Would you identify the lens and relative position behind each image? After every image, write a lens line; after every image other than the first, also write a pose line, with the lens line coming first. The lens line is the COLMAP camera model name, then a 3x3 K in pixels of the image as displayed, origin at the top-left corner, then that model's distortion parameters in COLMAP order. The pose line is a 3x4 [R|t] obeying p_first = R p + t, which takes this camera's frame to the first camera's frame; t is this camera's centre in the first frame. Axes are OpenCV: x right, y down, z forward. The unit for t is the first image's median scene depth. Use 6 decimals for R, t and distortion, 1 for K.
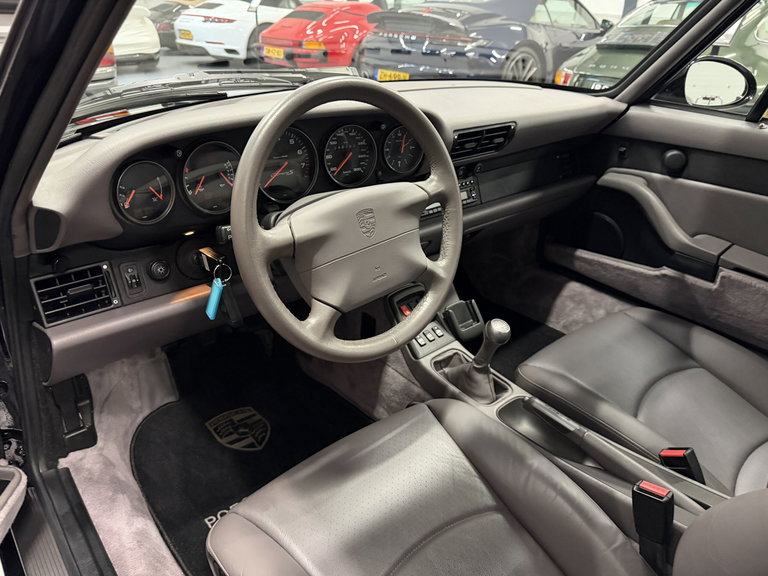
lens RADIAL K [[557.0, 0, 384.0], [0, 557.0, 288.0], [0, 0, 1]] dist [0.055832, -0.075264]
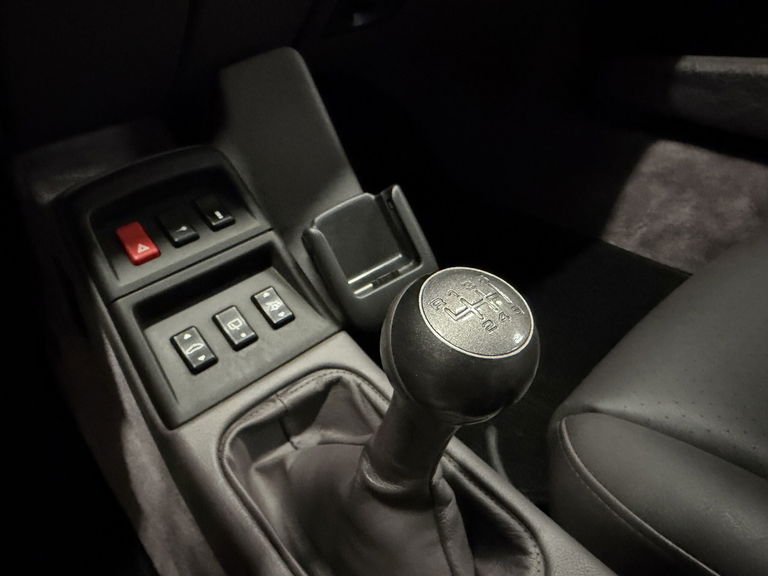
lens RADIAL K [[523.1, 0, 384.0], [0, 523.1, 288.0], [0, 0, 1]] dist [-0.000070, -0.000295]
pose [[0.997130, -0.062060, -0.043352, 0.164714], [0.068192, 0.985021, 0.158380, 0.030506], [0.032873, -0.160882, 0.986426, 0.737287]]
